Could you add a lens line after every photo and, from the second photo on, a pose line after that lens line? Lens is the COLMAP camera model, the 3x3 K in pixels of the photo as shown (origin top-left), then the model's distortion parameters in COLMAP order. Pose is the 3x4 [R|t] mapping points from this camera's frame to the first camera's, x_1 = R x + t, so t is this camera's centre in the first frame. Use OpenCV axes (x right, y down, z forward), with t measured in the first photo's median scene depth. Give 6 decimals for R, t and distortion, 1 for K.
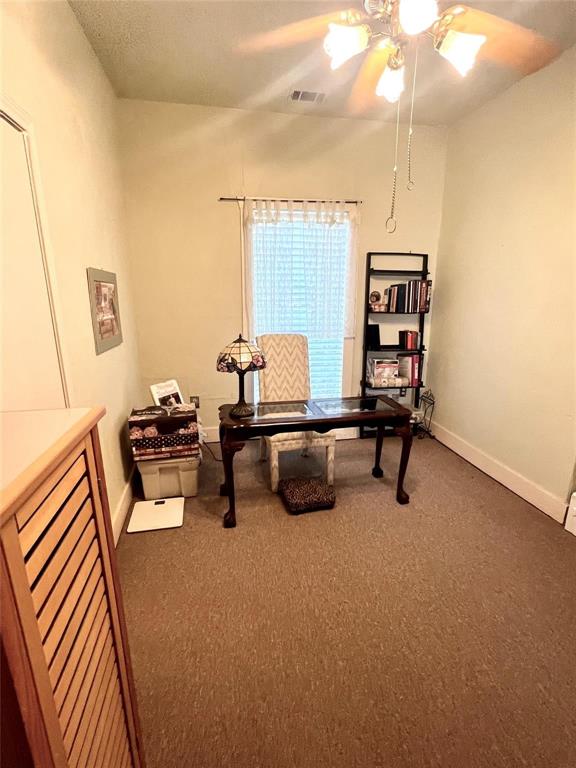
lens RADIAL K [[376.3, 0, 288.0], [0, 376.3, 384.0], [0, 0, 1]] dist [-0.000779, 0.000474]
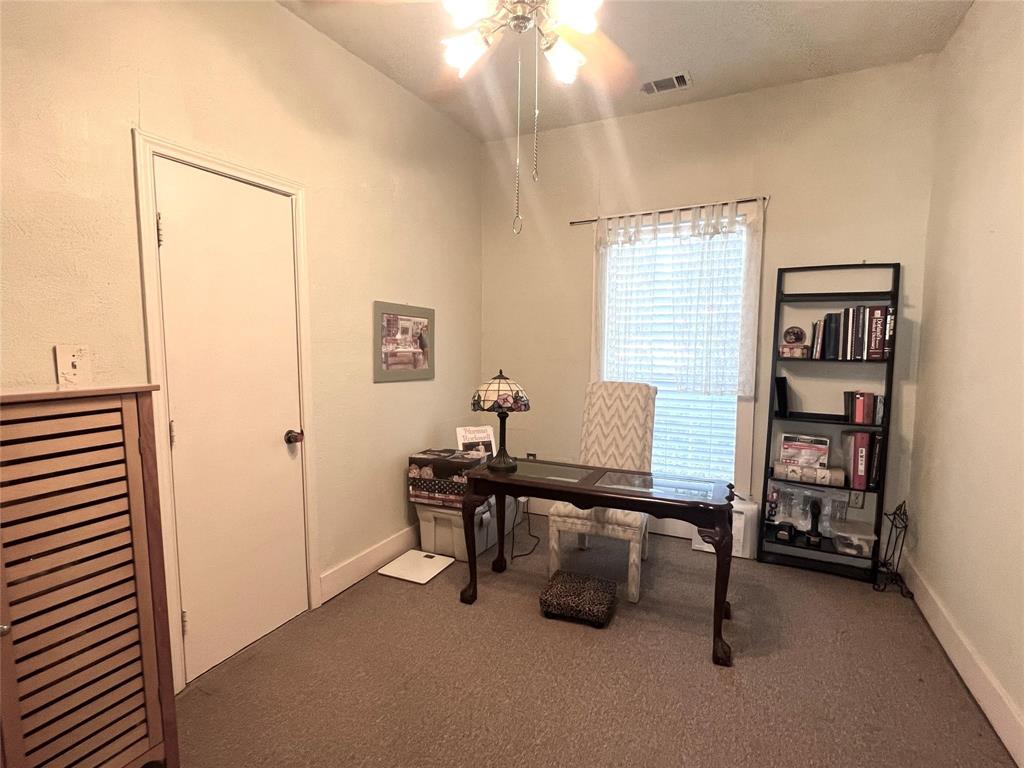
lens RADIAL K [[501.7, 0, 512.0], [0, 501.7, 384.0], [0, 0, 1]] dist [-0.000779, 0.000474]
pose [[0.800806, 0.050702, -0.596773, 0.432225], [-0.149694, 0.981730, -0.117465, 0.022042], [0.579914, 0.183400, 0.793766, 0.085870]]
